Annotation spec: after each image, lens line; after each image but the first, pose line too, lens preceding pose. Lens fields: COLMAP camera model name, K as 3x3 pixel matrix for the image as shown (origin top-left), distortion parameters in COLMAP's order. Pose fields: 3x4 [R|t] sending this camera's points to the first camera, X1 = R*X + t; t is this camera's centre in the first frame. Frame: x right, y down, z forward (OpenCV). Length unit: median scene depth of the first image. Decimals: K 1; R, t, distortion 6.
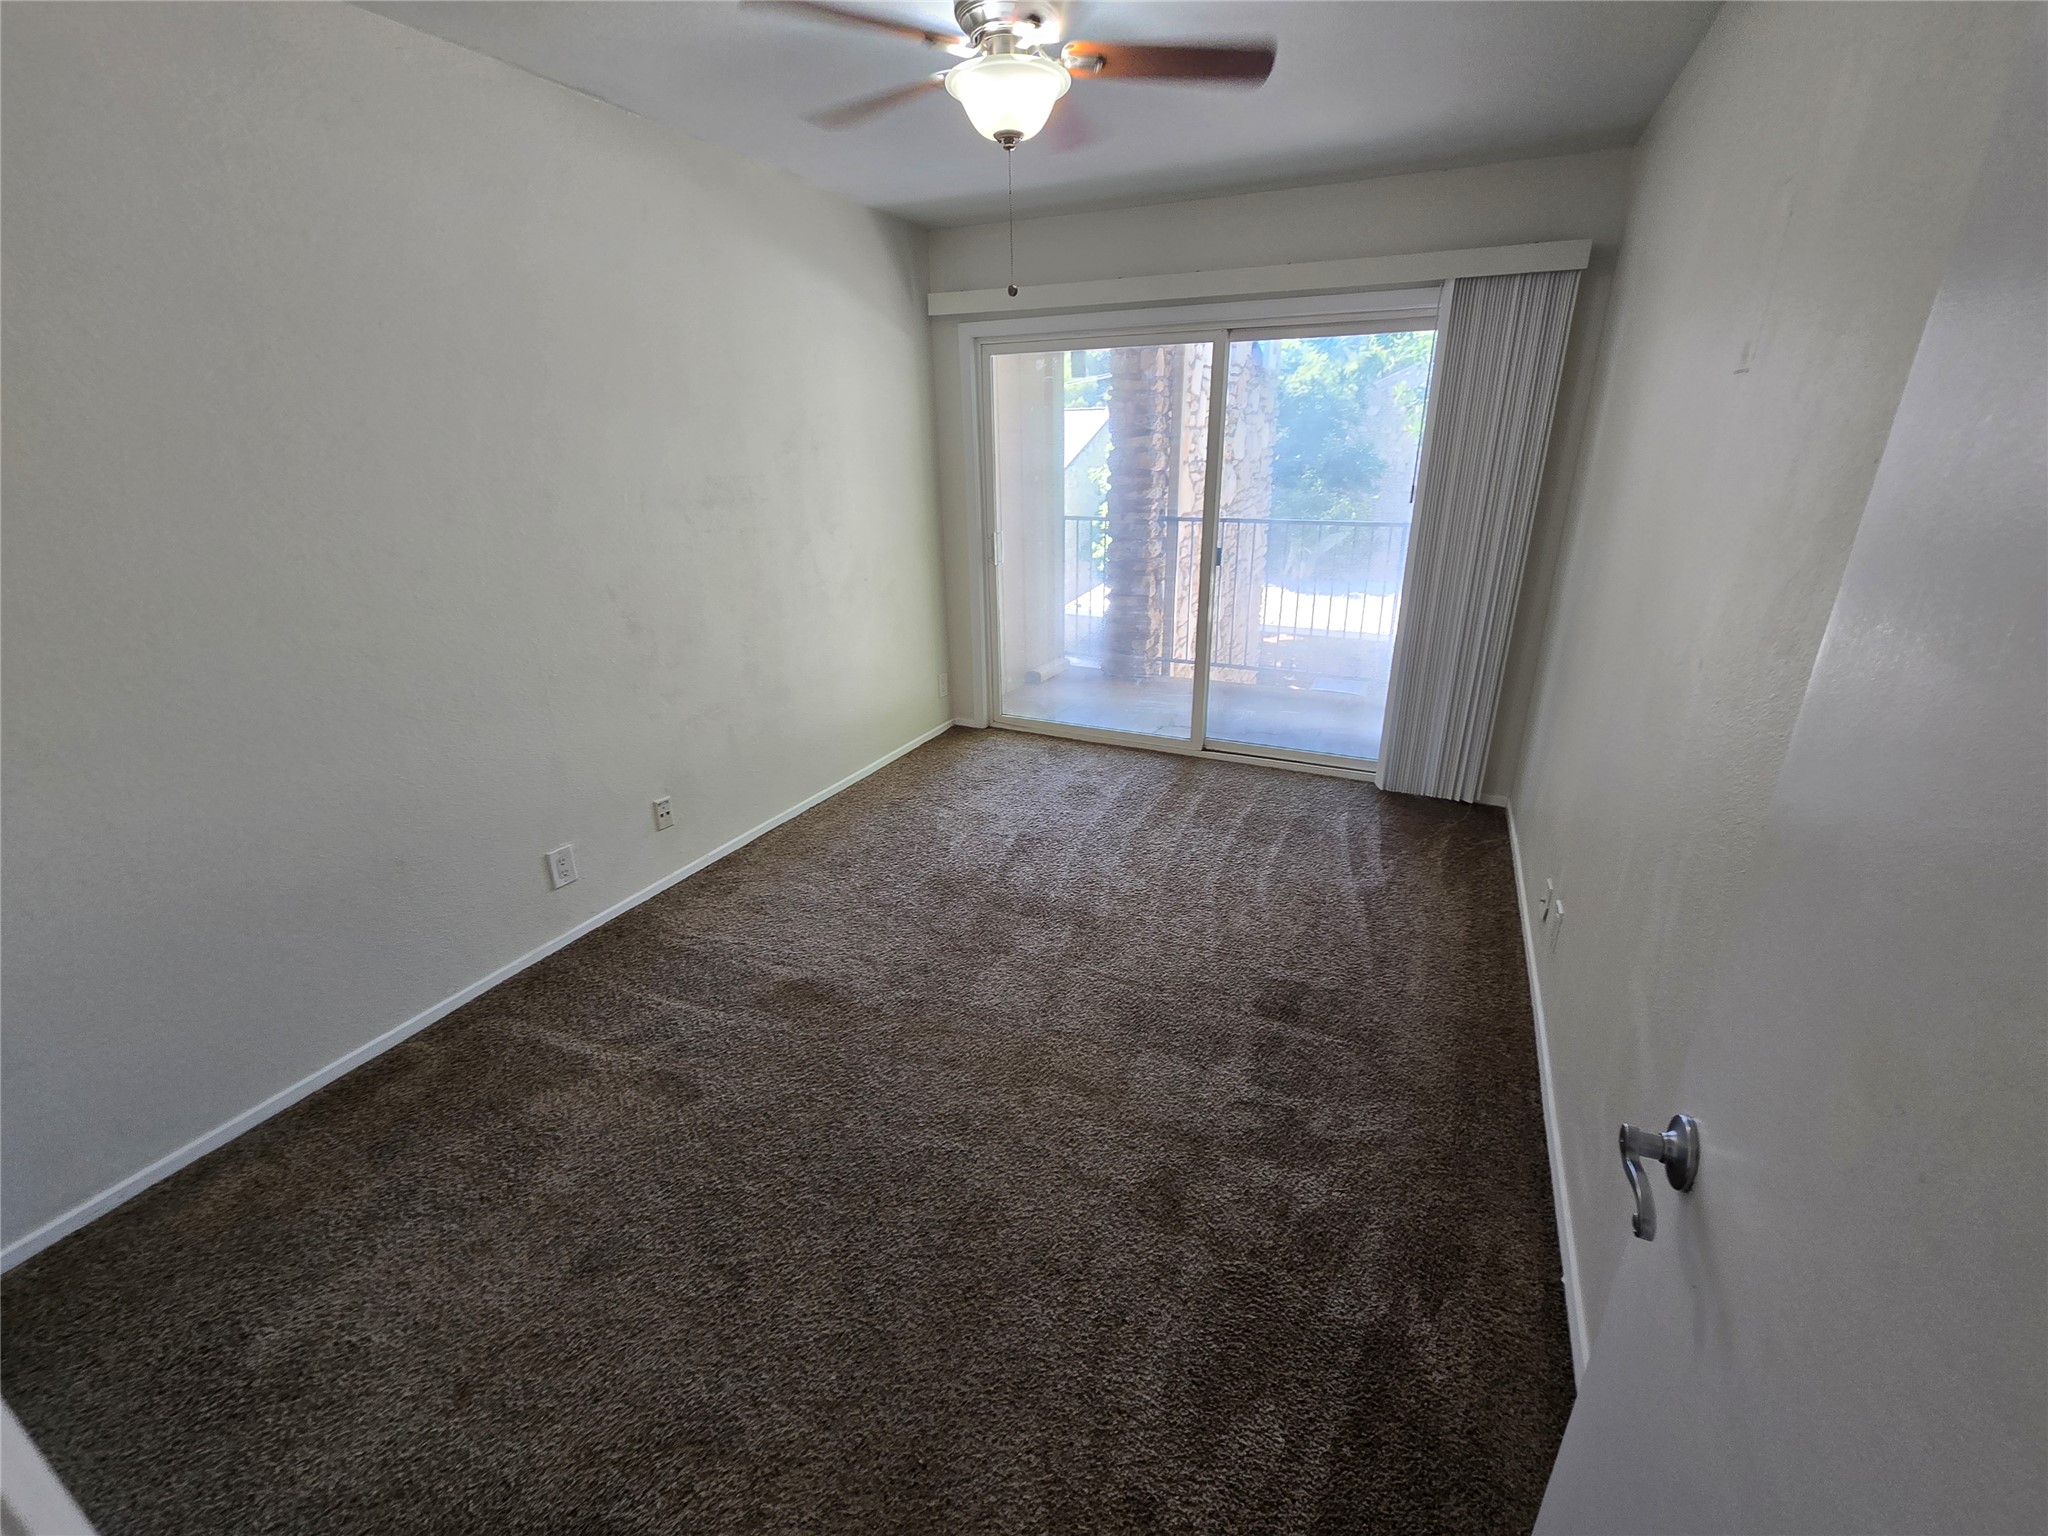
lens RADIAL K [[836.2, 0, 1027.9], [0, 836.2, 775.4], [0, 0, 1]] dist [-0.007661, 0.000068]
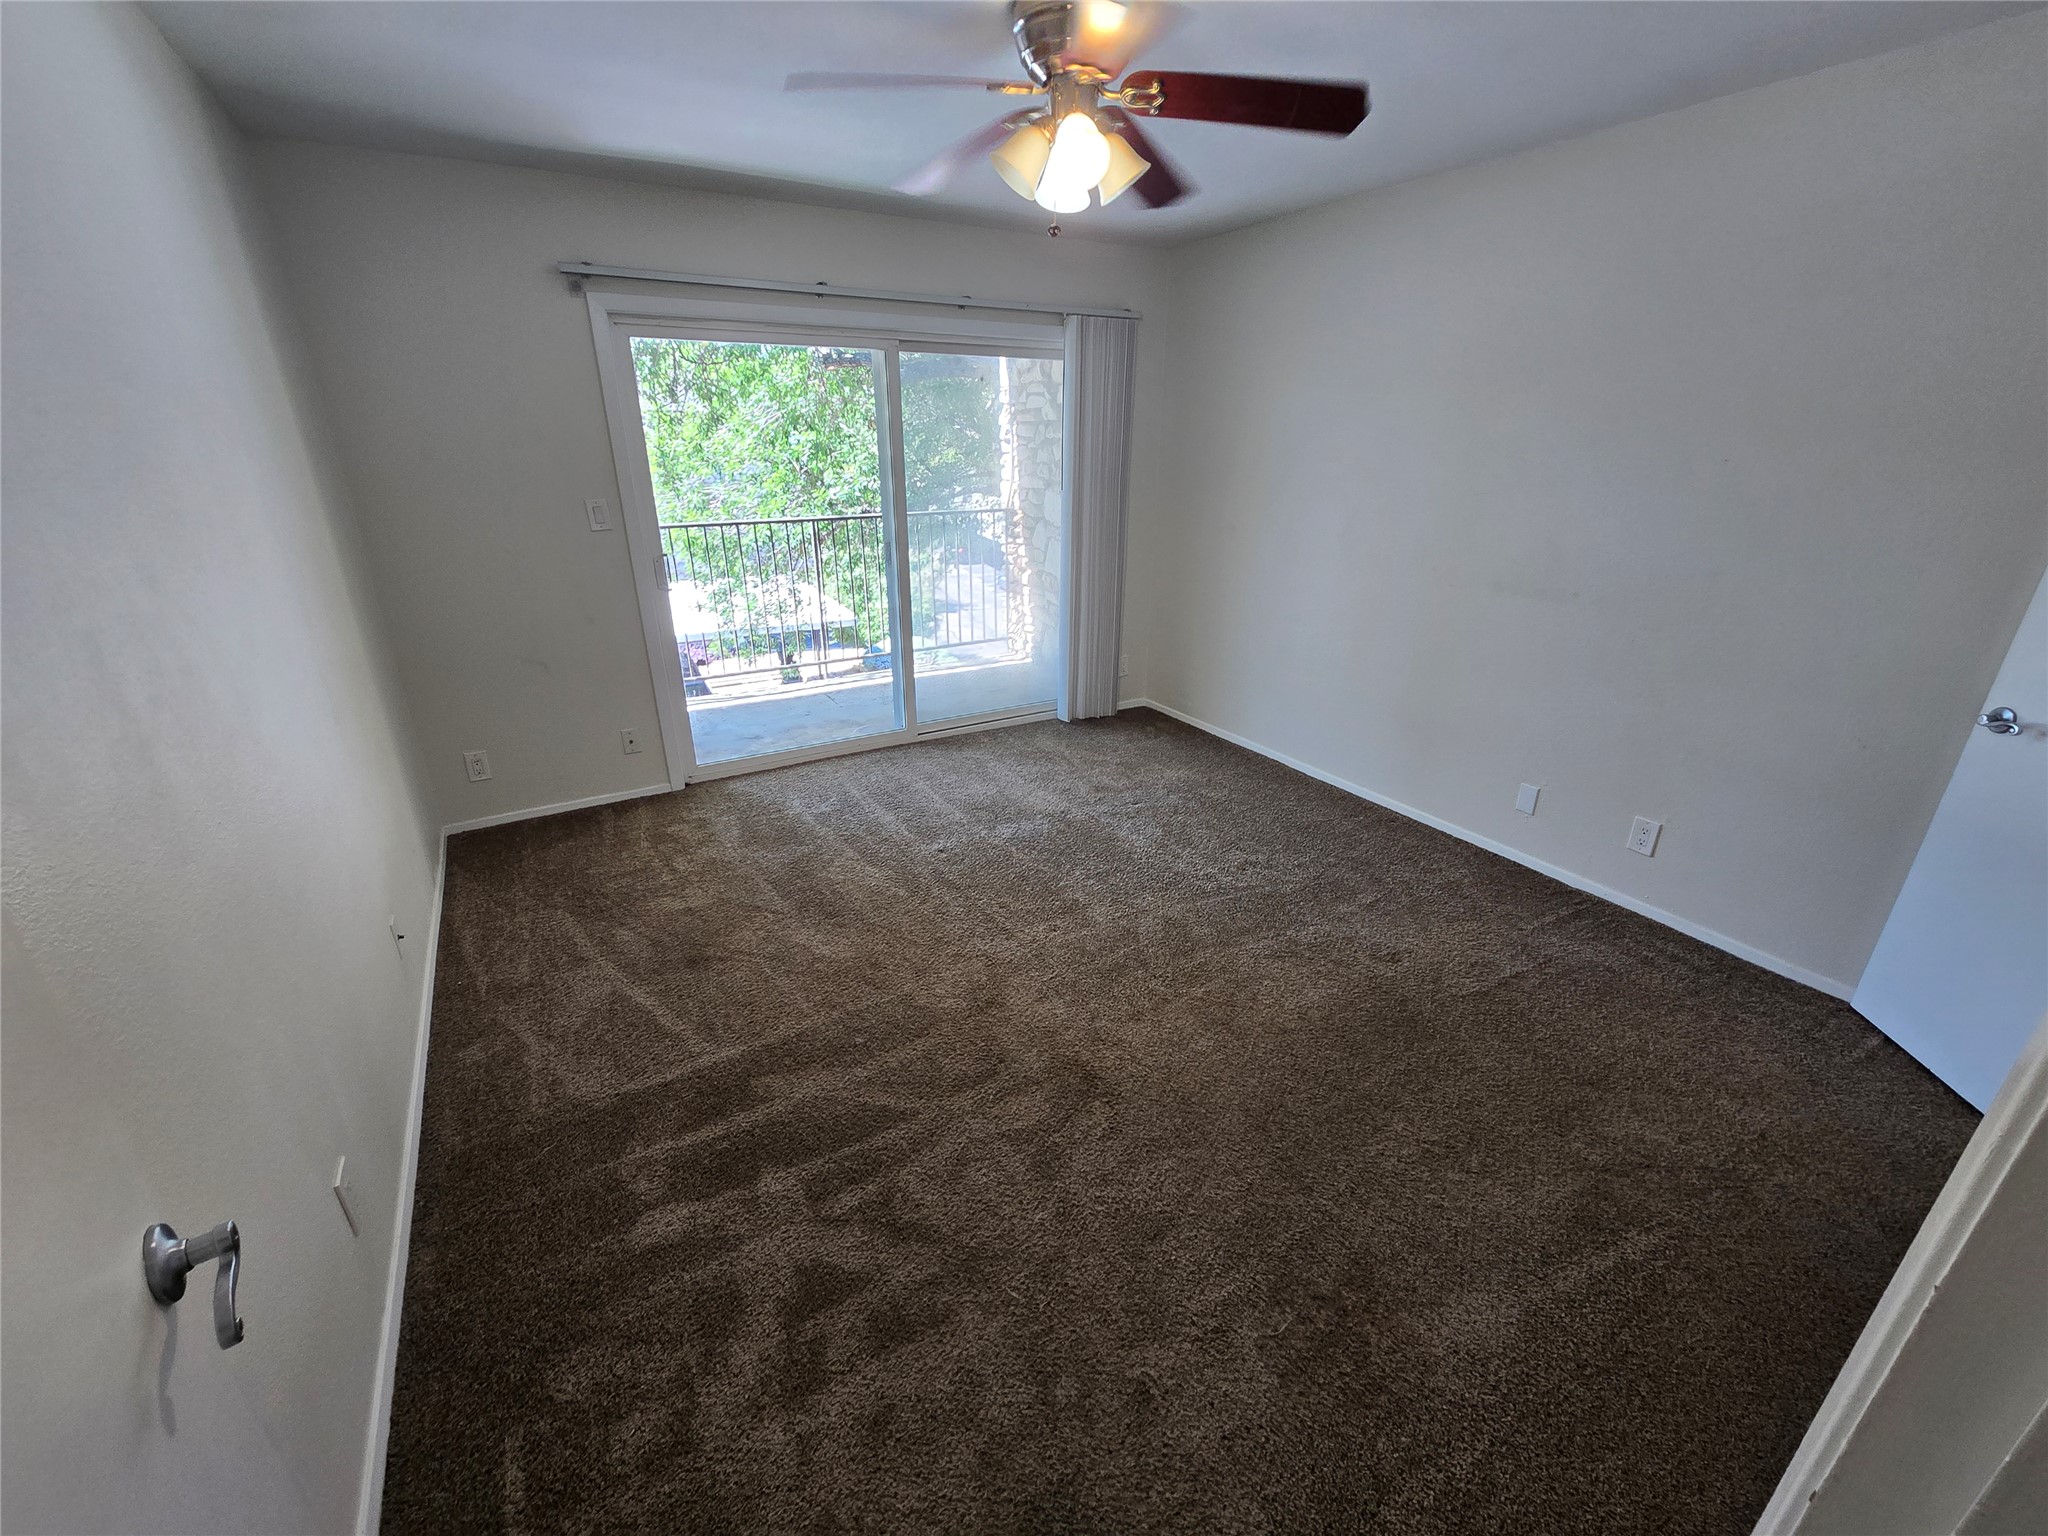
lens RADIAL K [[836.2, 0, 1027.9], [0, 836.2, 775.4], [0, 0, 1]] dist [-0.007661, 0.000068]
pose [[0.559973, -0.293830, 0.774658, -0.565650], [0.297113, 0.944028, 0.143301, -0.094459], [-0.773404, 0.149916, 0.615931, 0.253178]]
